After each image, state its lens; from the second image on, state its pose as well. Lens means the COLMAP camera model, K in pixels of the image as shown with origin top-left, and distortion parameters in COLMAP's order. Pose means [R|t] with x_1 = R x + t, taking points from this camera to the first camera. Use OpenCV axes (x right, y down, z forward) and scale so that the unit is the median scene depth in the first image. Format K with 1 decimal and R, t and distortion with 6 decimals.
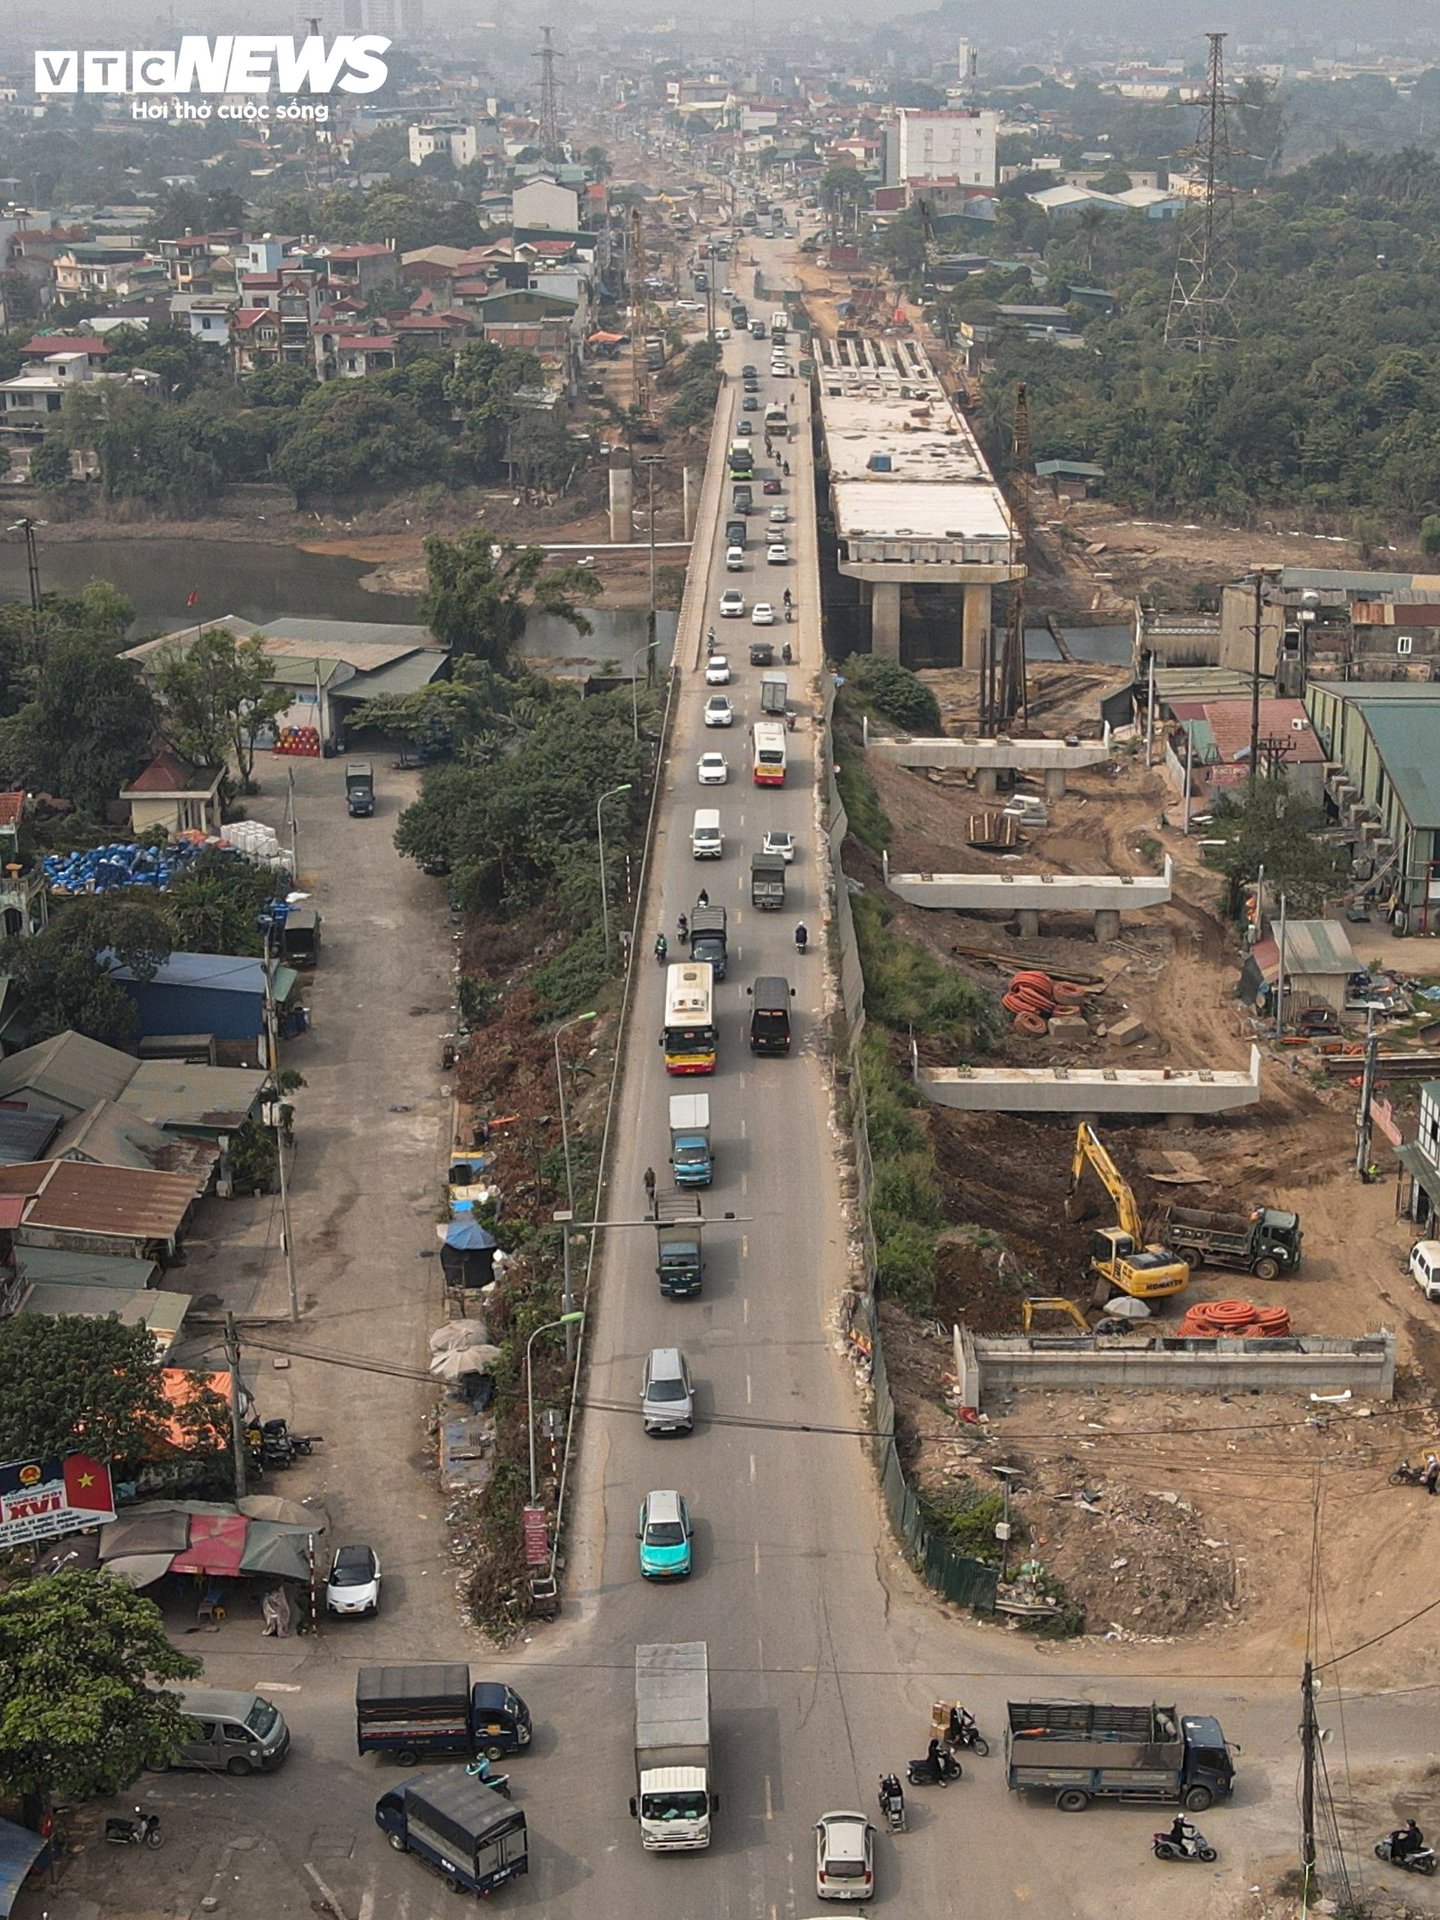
lens RADIAL K [[2505.2, 0, 720.0], [0, 2505.2, 960.0], [0, 0, 1]] dist [-0.014217, 0.048016]
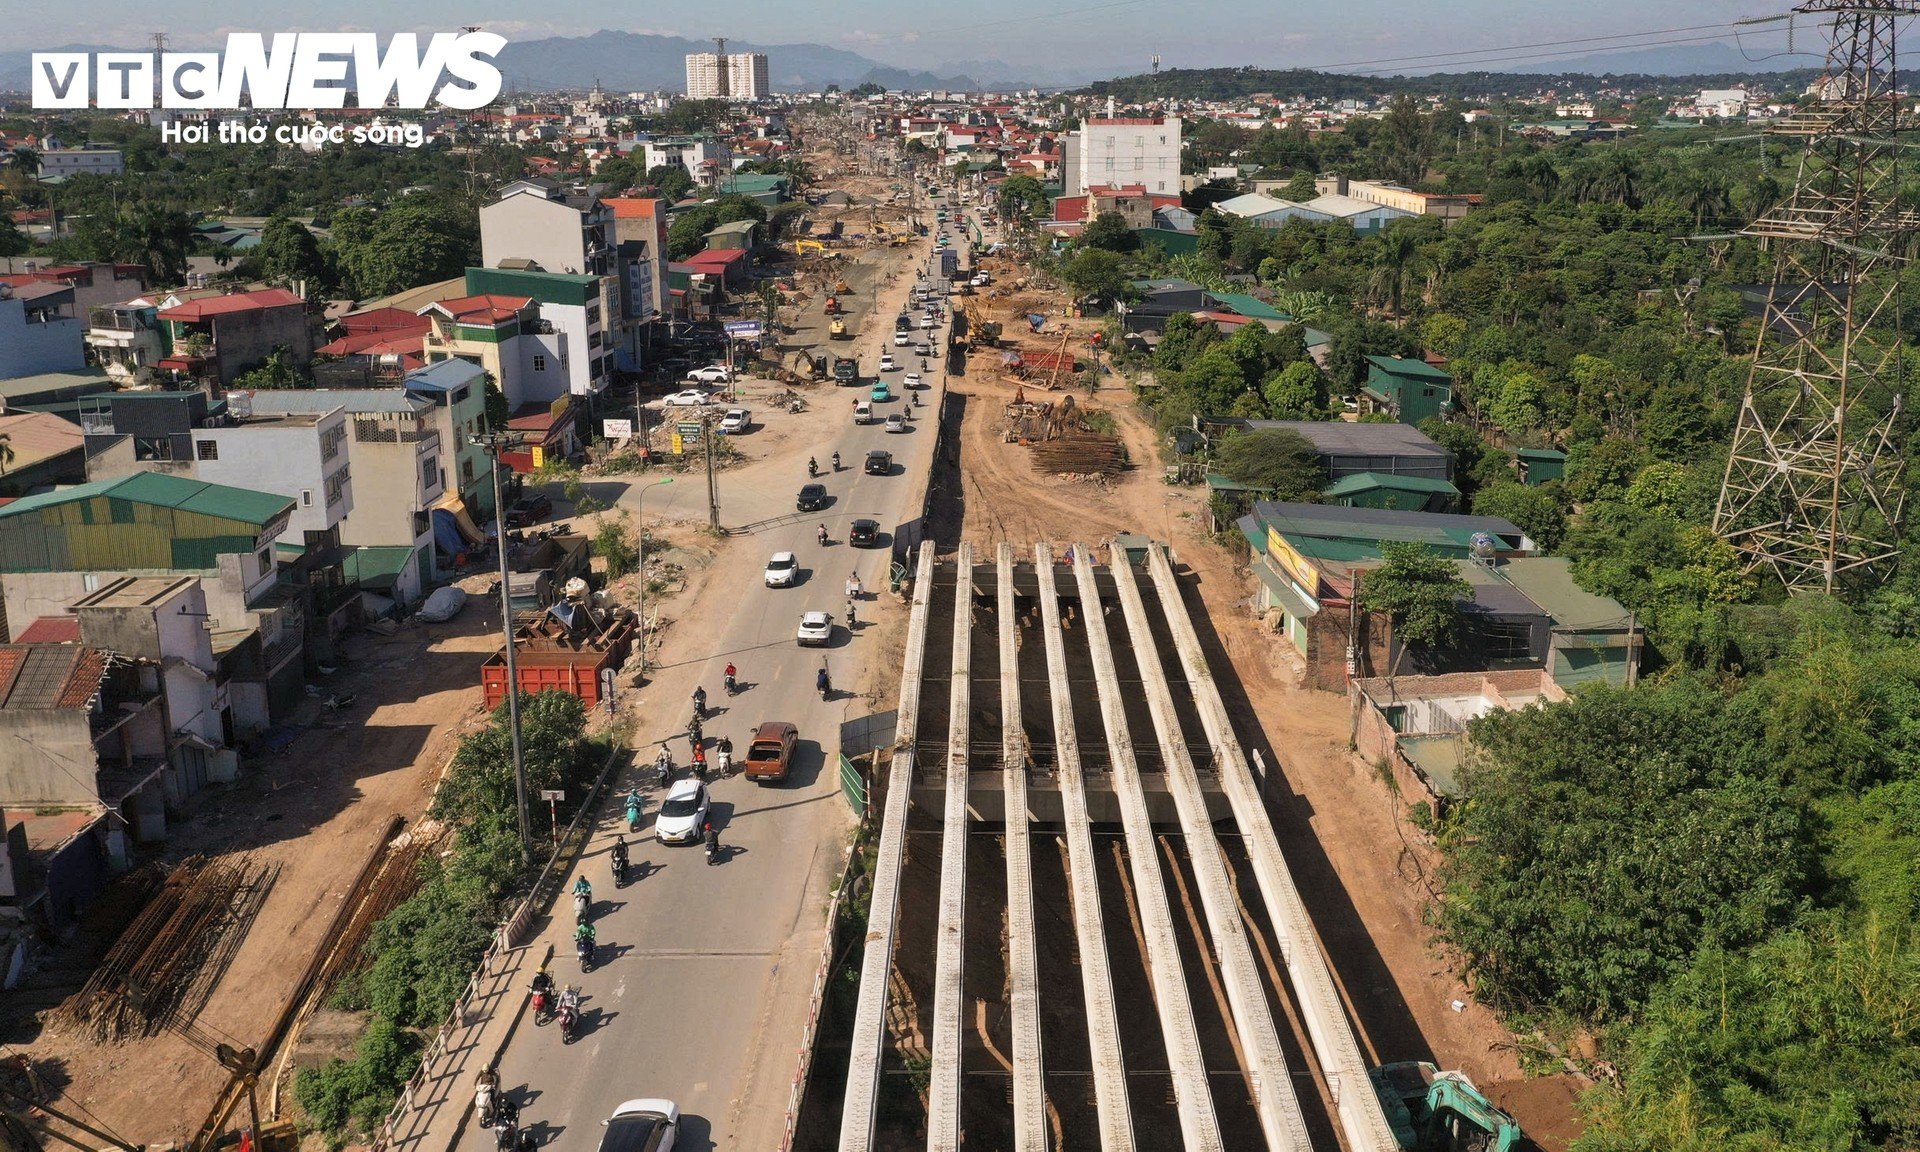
lens RADIAL K [[1545.1, 0, 961.2], [0, 1545.1, 512.5], [0, 0, 1]] dist [0.014345, 0.006781]
pose [[0.999996, -0.002605, 0.000599, 0.025965], [0.002650, 0.995476, -0.094977, -0.133708], [-0.000349, 0.094978, 0.995479, 0.427247]]
